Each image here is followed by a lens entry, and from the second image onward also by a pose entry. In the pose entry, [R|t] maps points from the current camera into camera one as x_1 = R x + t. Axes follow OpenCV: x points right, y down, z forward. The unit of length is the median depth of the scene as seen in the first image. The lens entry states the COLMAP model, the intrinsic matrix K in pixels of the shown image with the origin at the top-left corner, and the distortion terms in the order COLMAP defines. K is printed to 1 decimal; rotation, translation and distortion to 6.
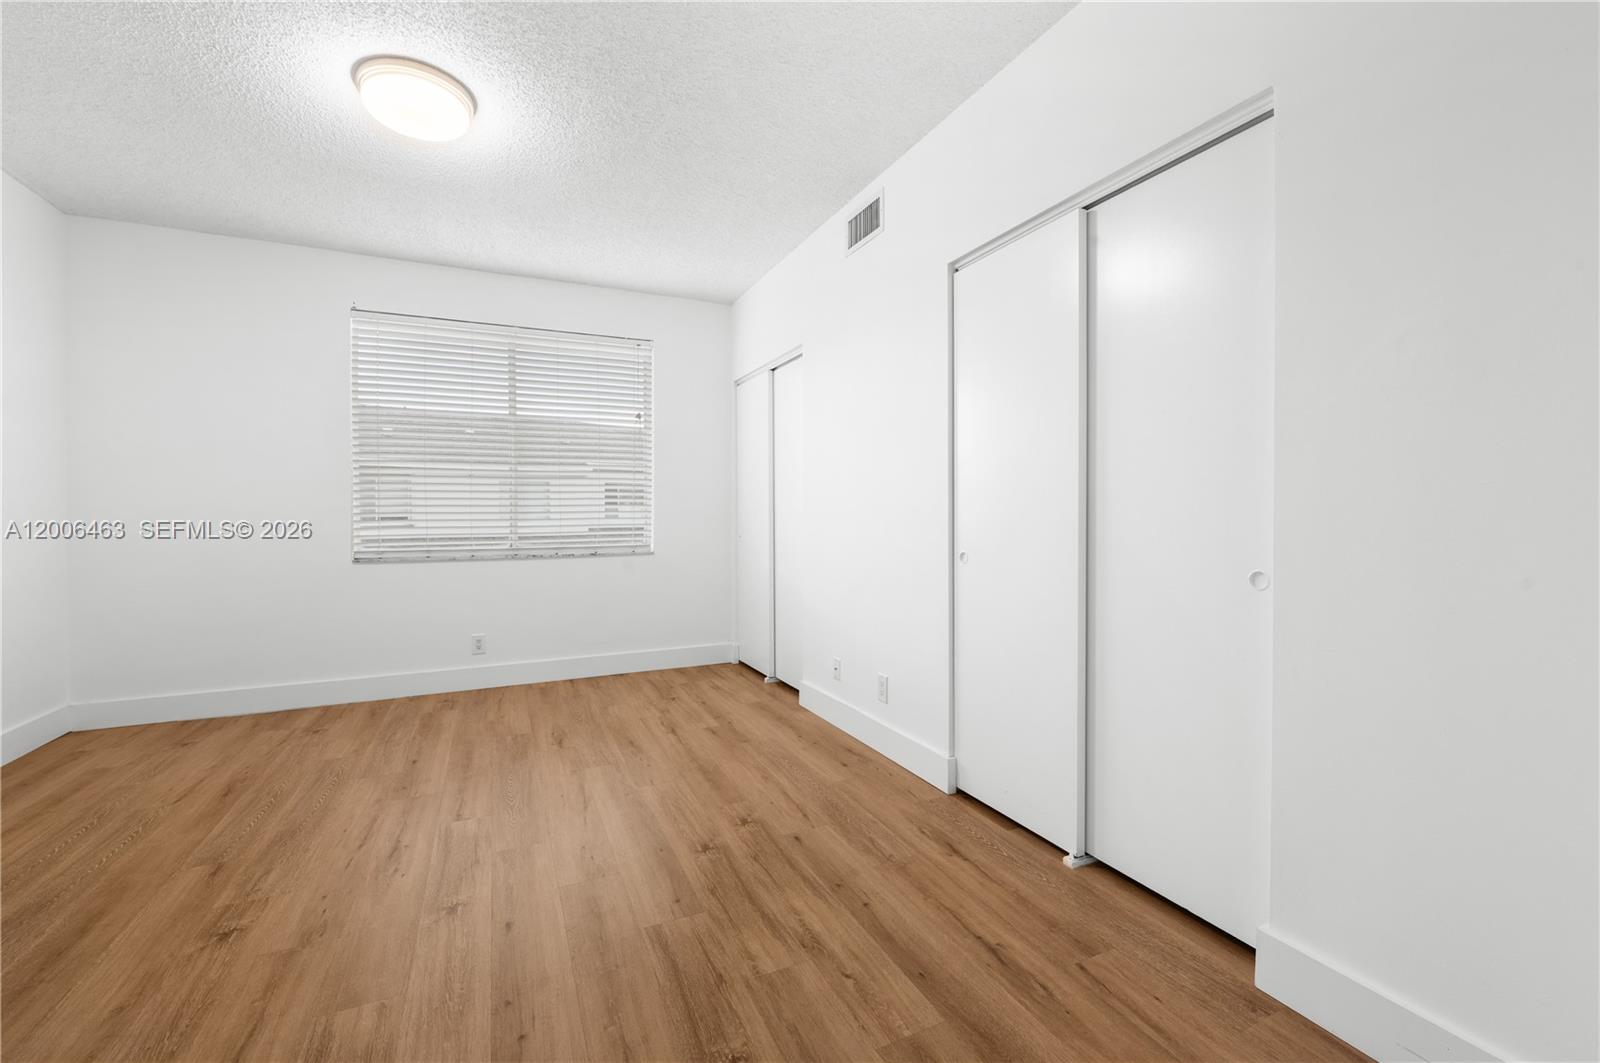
lens RADIAL K [[656.0, 0, 795.5], [0, 656.0, 520.0], [0, 0, 1]] dist [-0.007752, 0.000126]
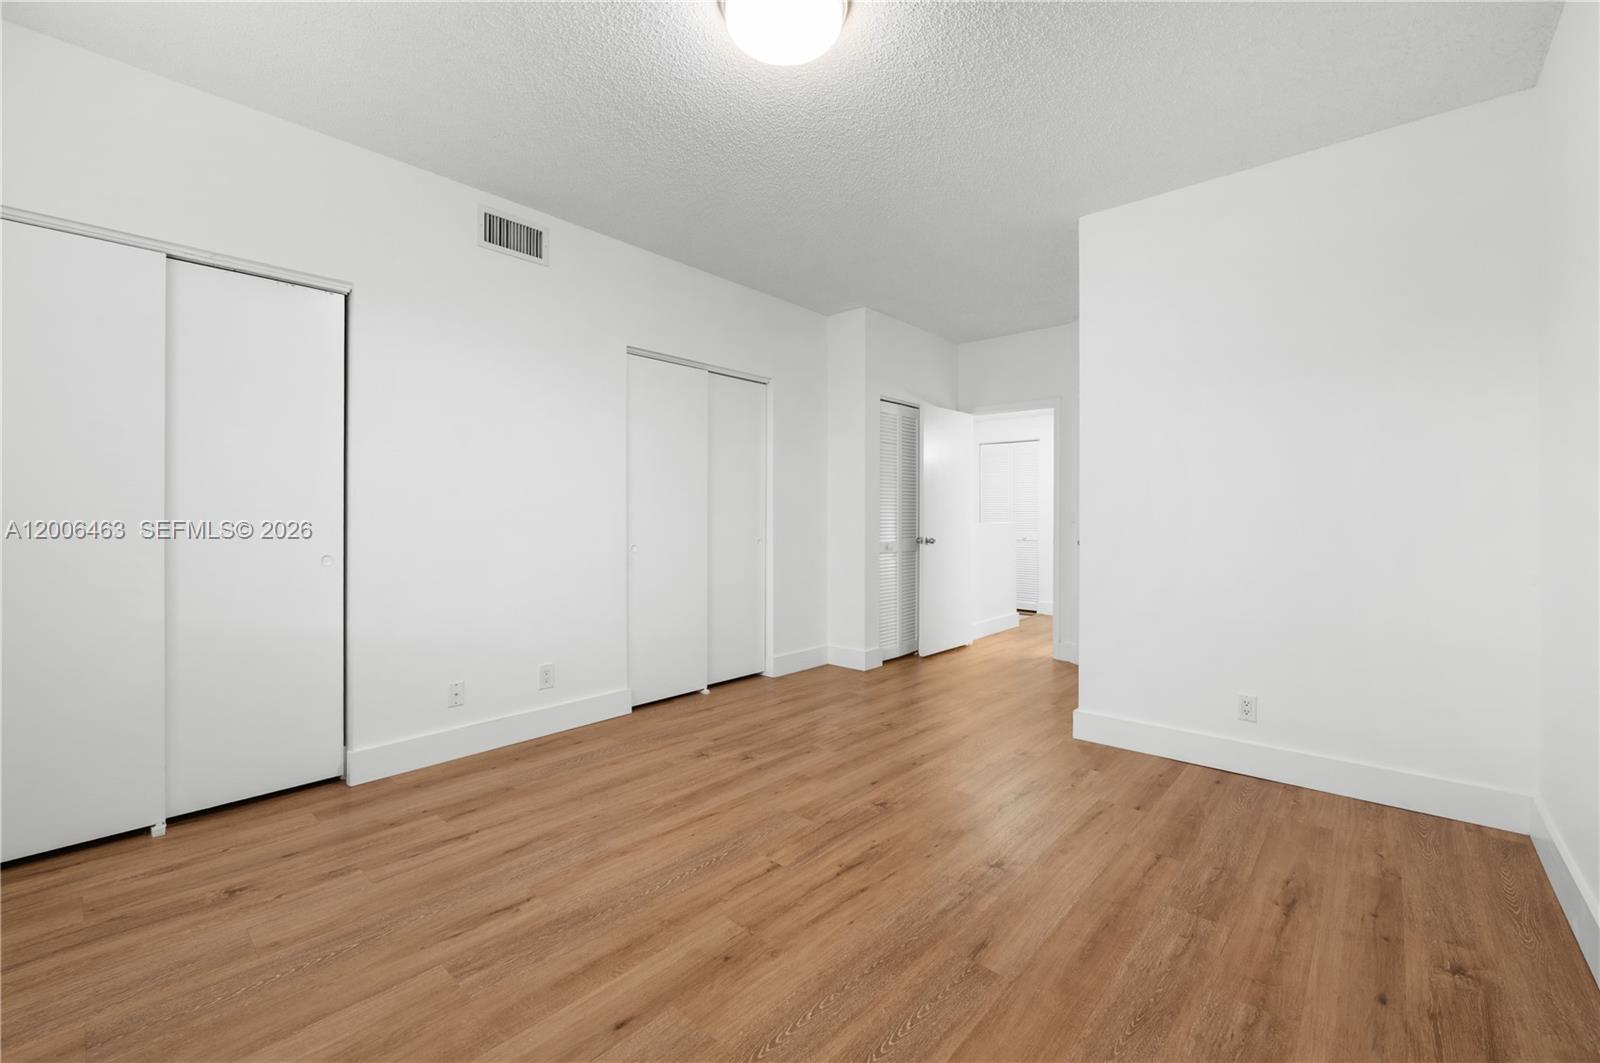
lens RADIAL K [[656.0, 0, 805.6], [0, 656.0, 525.6], [0, 0, 1]] dist [-0.007752, 0.000126]
pose [[-0.401976, -0.009855, 0.915597, -1.259990], [0.008554, 0.999858, 0.014518, -0.014017], [-0.915610, 0.013668, -0.401835, 1.236985]]
